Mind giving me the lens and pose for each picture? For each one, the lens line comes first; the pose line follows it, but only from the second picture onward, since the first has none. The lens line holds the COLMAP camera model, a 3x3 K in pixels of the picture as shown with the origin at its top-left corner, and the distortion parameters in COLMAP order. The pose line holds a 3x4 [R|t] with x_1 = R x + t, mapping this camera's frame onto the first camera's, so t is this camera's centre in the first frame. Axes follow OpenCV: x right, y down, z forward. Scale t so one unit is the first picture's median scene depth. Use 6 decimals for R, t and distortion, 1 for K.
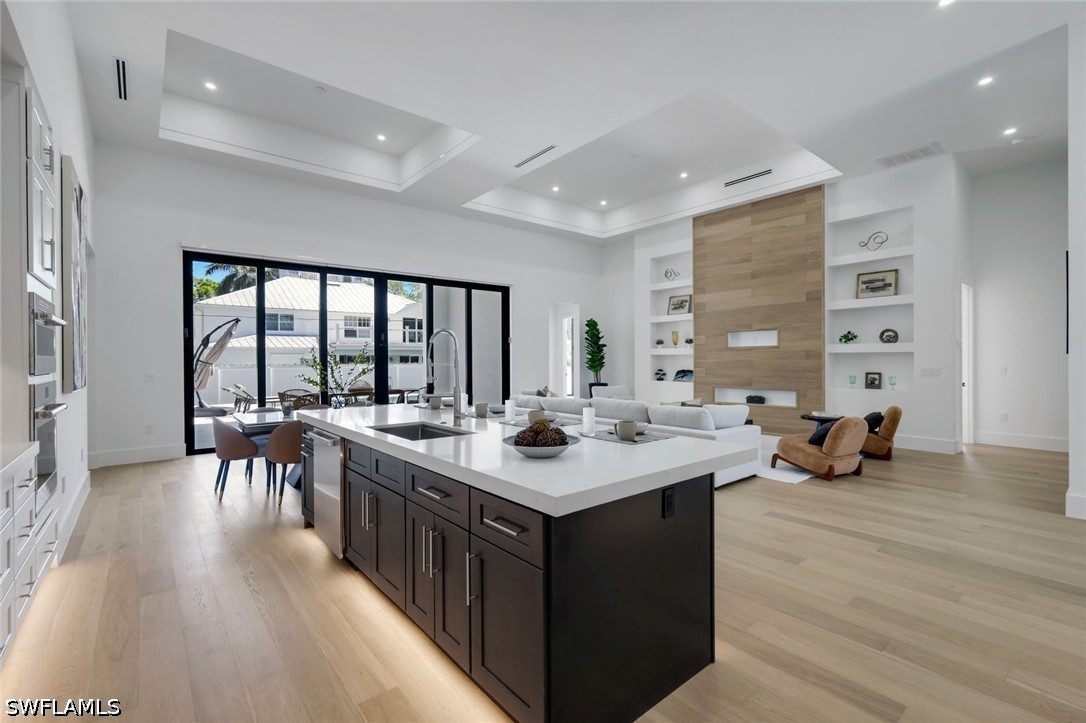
lens RADIAL K [[477.3, 0, 543.1], [0, 477.3, 358.9], [0, 0, 1]] dist [0.005005, -0.000194]
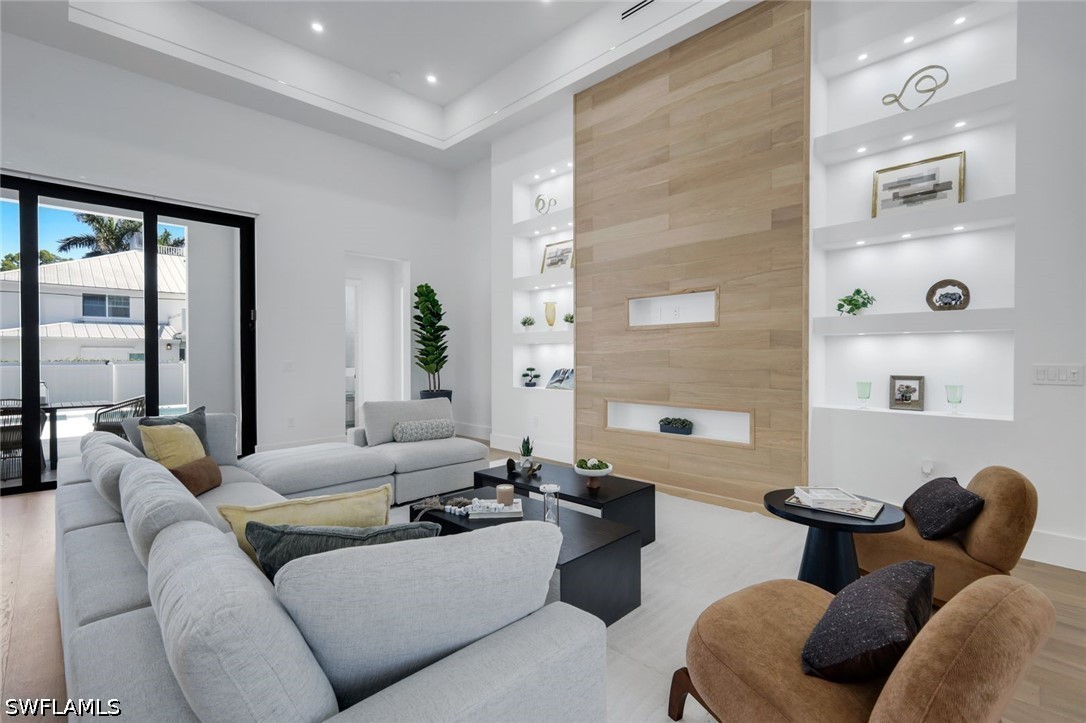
lens RADIAL K [[492.3, 0, 541.9], [0, 492.3, 358.6], [0, 0, 1]] dist [0.008446, 0.000253]
pose [[0.995857, 0.002710, 0.090894, 0.238482], [-0.003143, 0.999984, 0.004616, 0.008804], [-0.090880, -0.004882, 0.995850, 0.455119]]
